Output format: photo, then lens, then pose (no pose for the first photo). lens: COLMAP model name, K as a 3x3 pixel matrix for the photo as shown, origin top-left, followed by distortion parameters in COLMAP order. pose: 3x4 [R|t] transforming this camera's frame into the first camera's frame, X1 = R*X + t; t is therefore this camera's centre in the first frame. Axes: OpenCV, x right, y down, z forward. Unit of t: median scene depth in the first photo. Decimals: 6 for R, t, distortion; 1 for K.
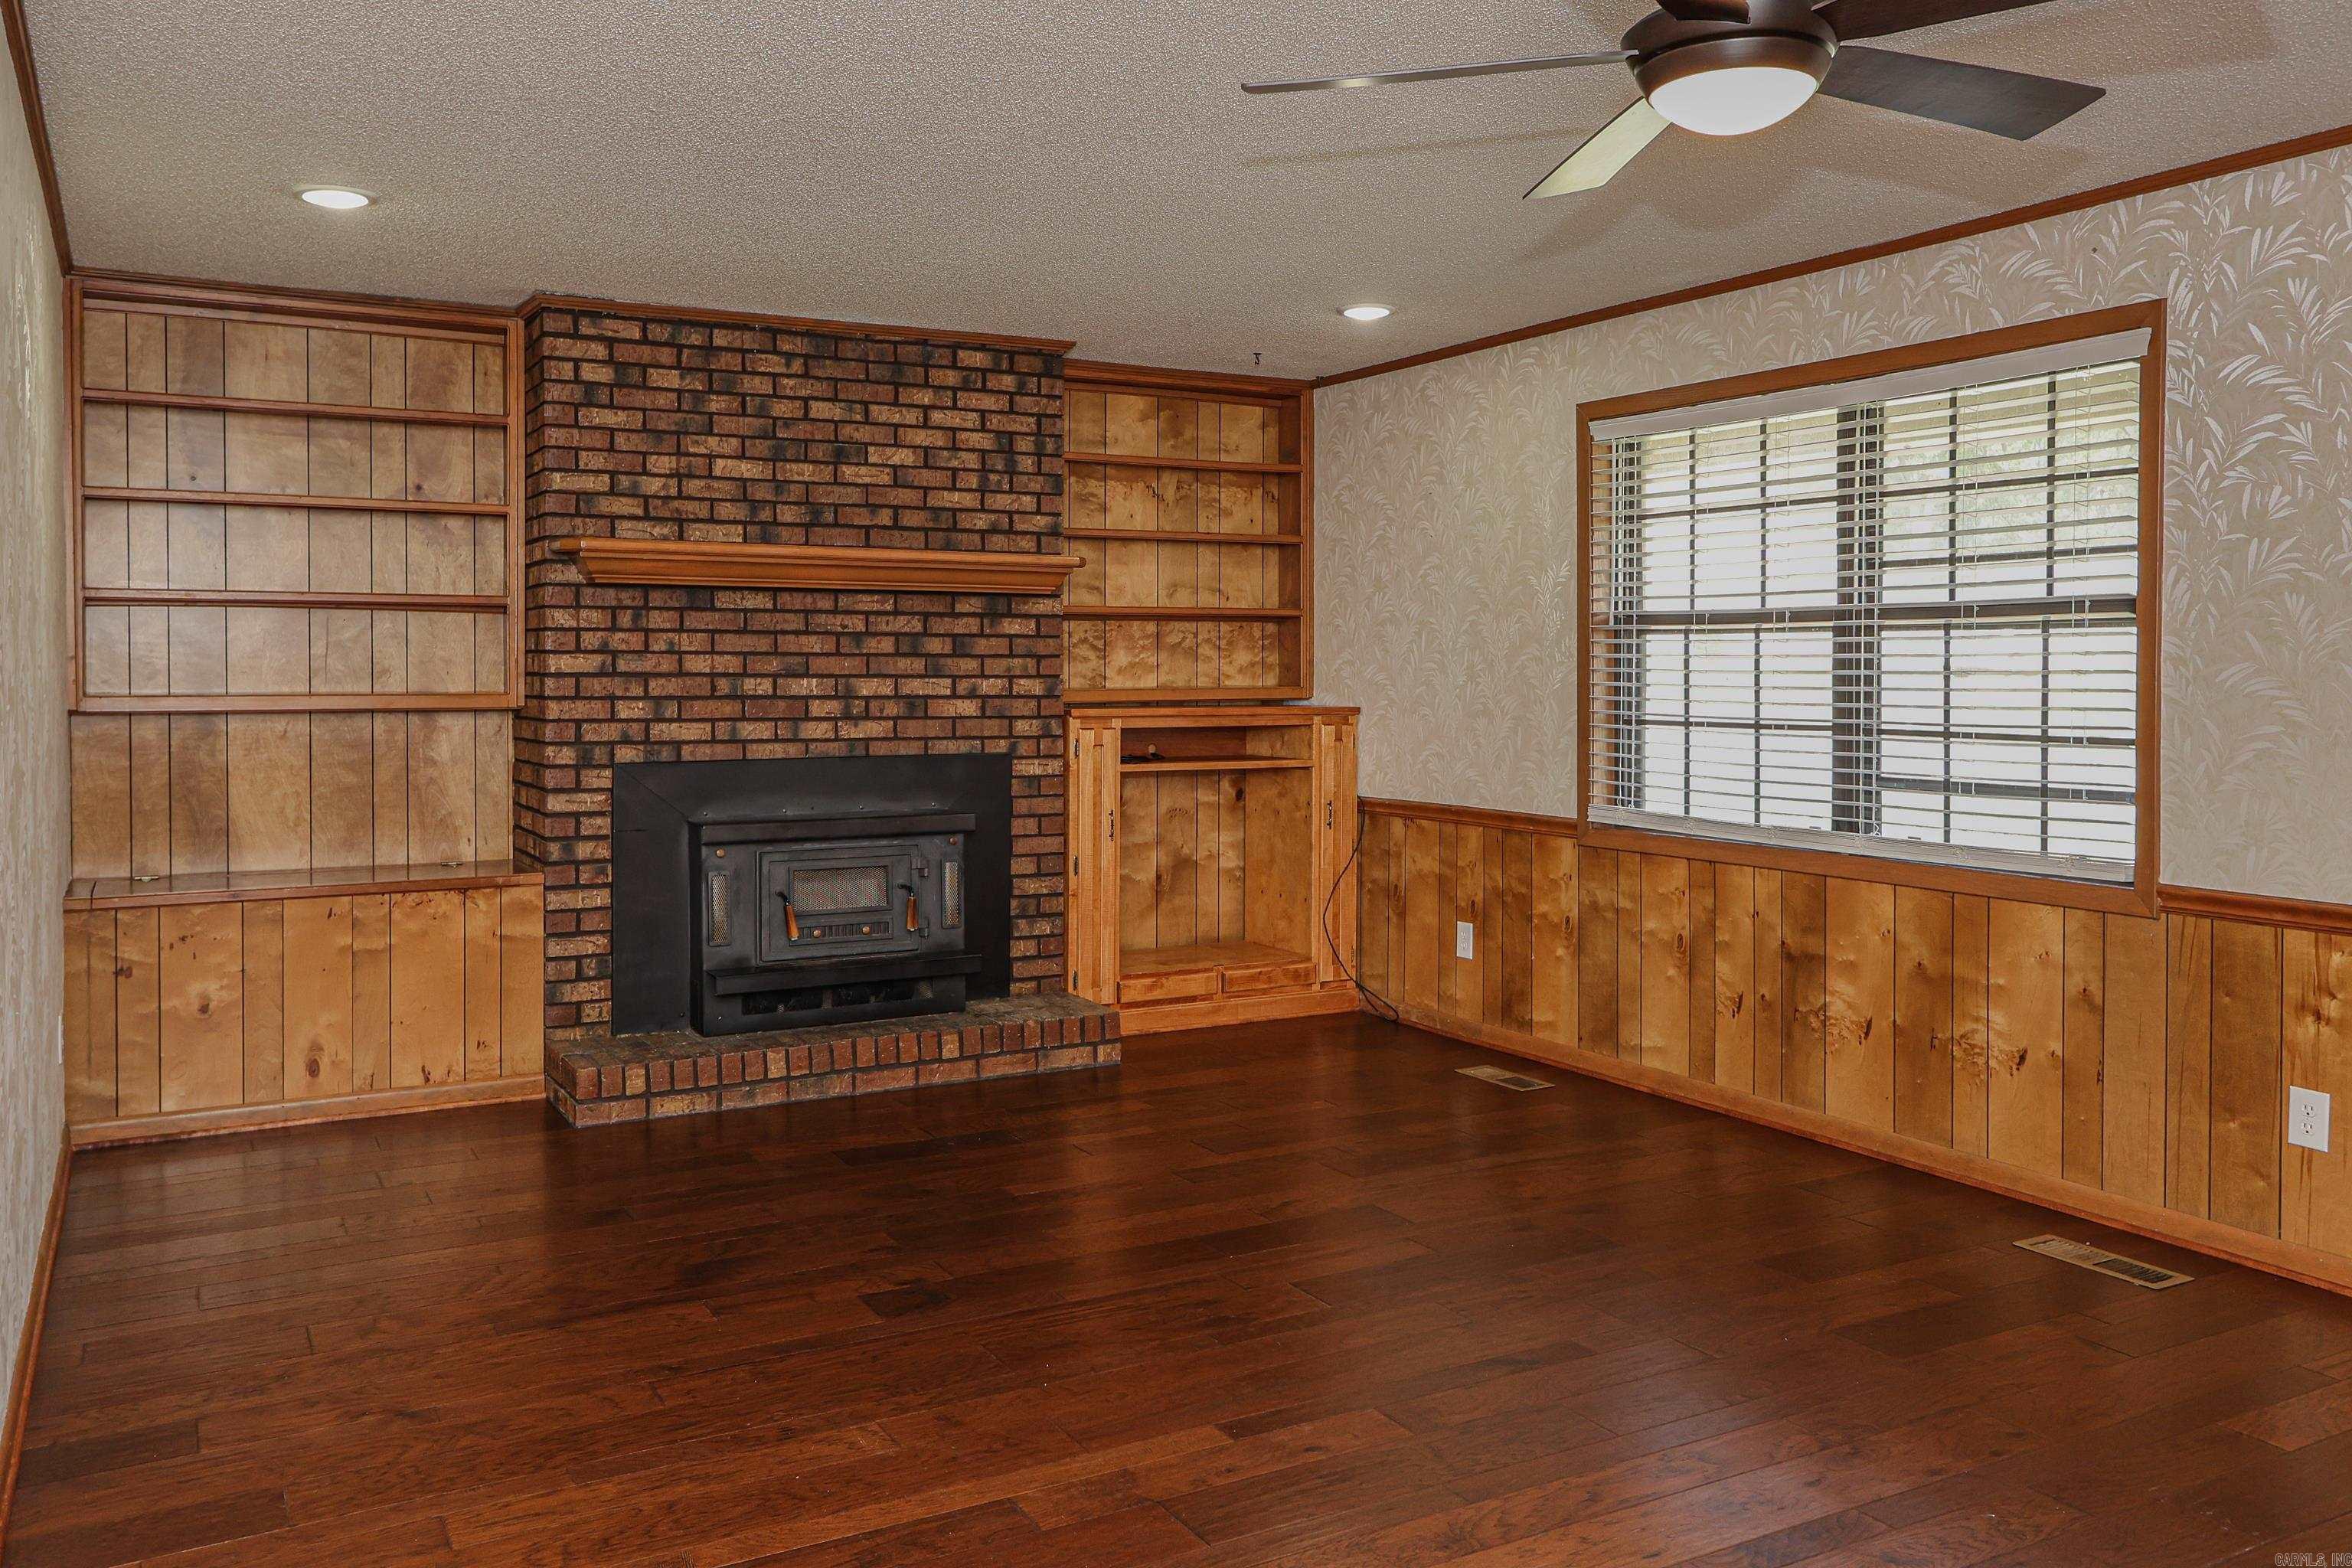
lens RADIAL K [[1807.9, 0, 1133.0], [0, 1807.9, 699.7], [0, 0, 1]] dist [-0.010768, 0.032938]
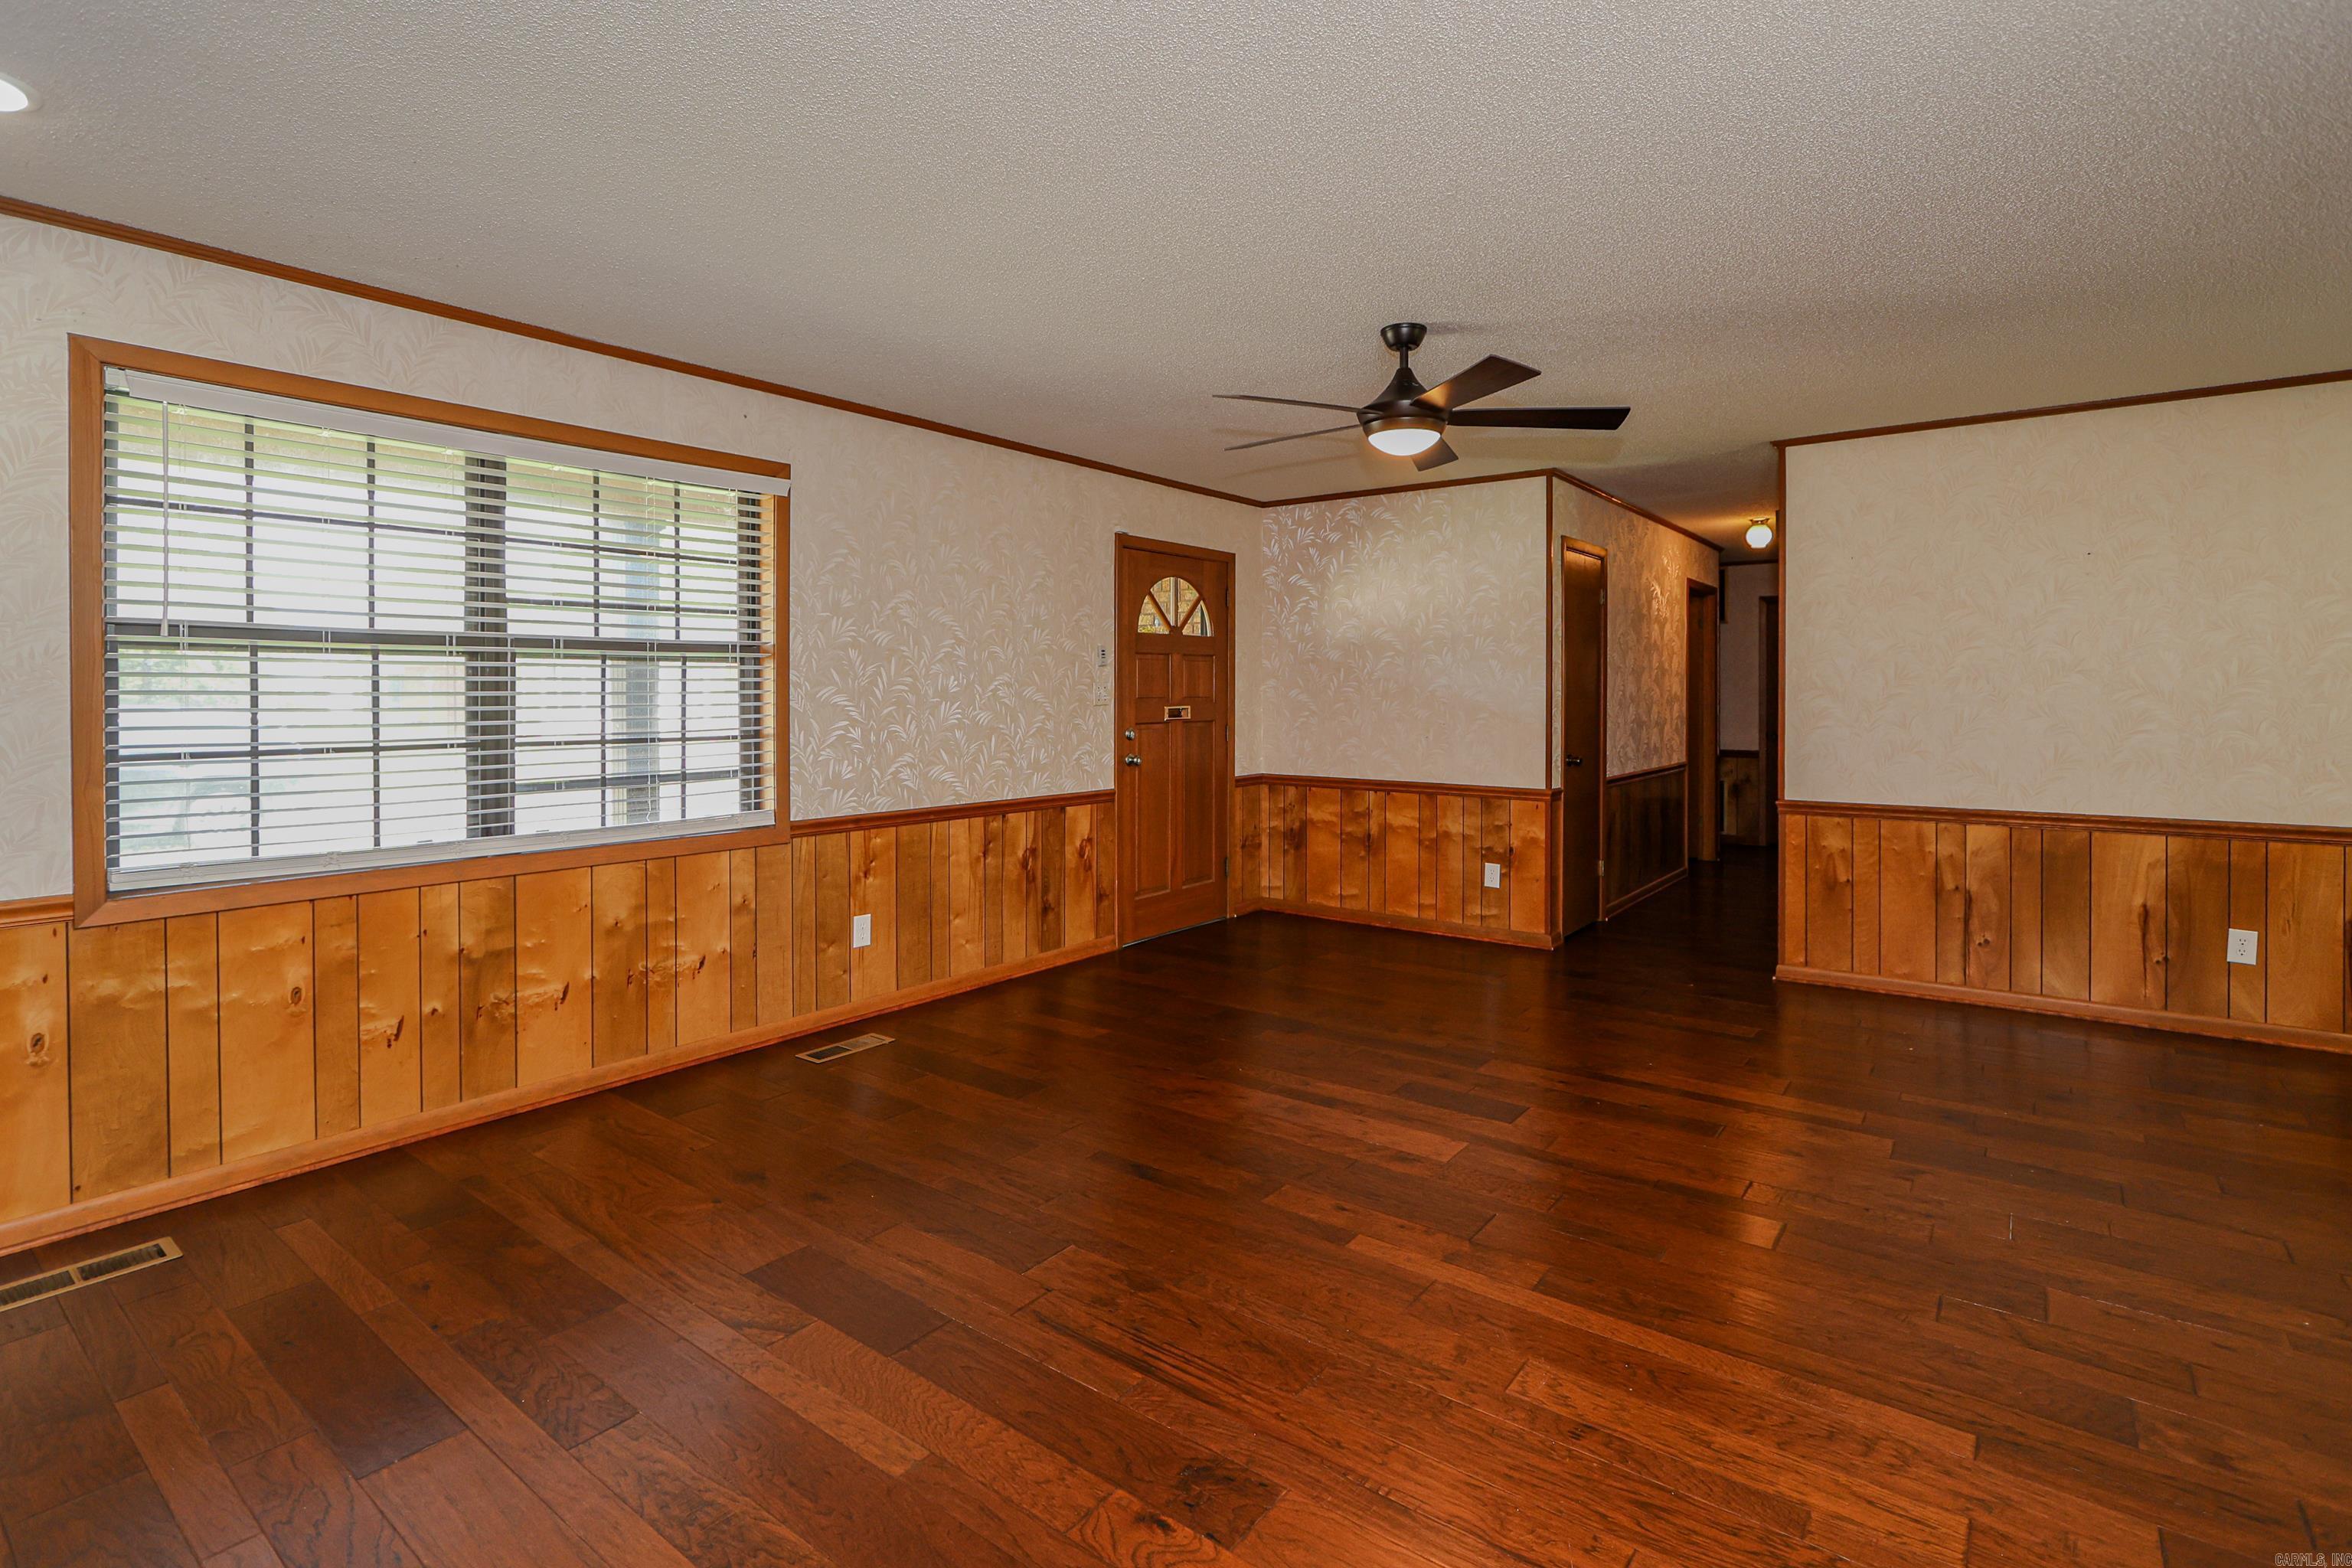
lens RADIAL K [[1143.7, 0, 1168.2], [0, 1143.7, 702.8], [0, 0, 1]] dist [-0.019202, -0.000344]
pose [[-0.416085, -0.006714, 0.909301, -0.362138], [0.019900, 0.999666, 0.016488, -0.010998], [-0.909108, 0.024955, -0.415813, 0.789568]]
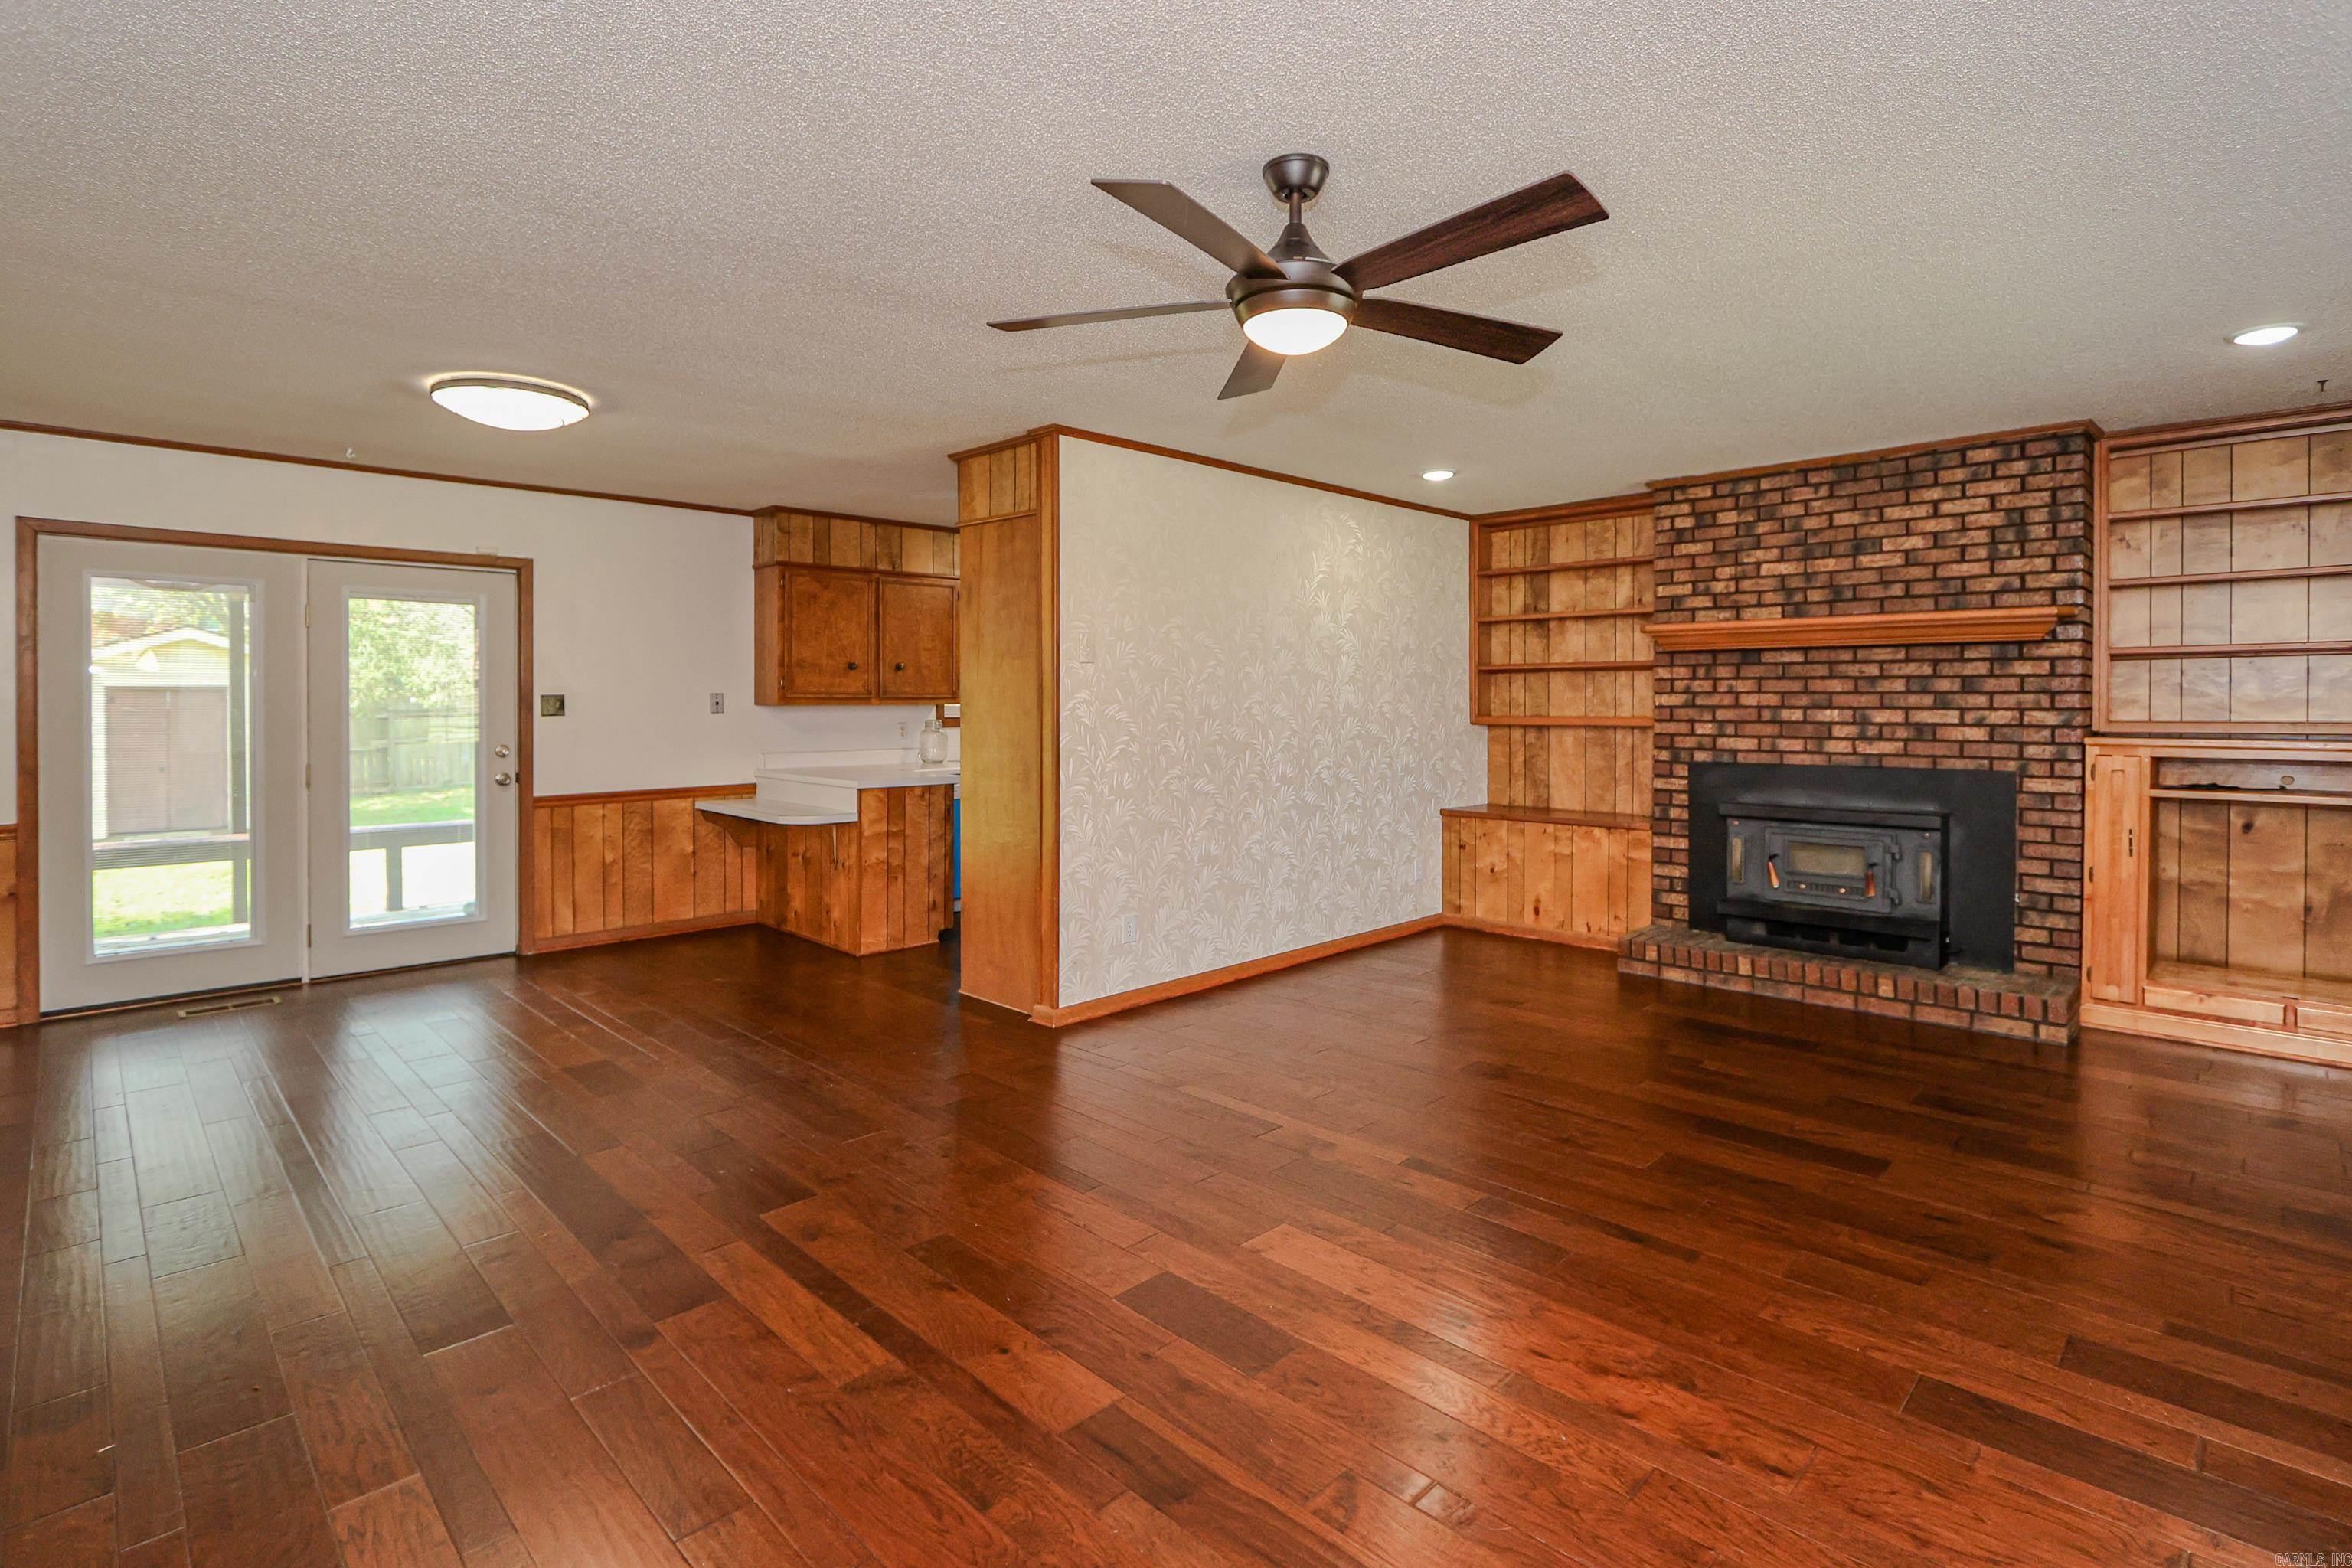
lens RADIAL K [[1099.8, 0, 1182.5], [0, 1099.8, 723.3], [0, 0, 1]] dist [-0.011234, 0.000305]
pose [[0.297105, 0.015503, -0.954719, 0.506437], [-0.016699, 0.999800, 0.011039, -0.002240], [0.954699, 0.012663, 0.297305, 0.266694]]
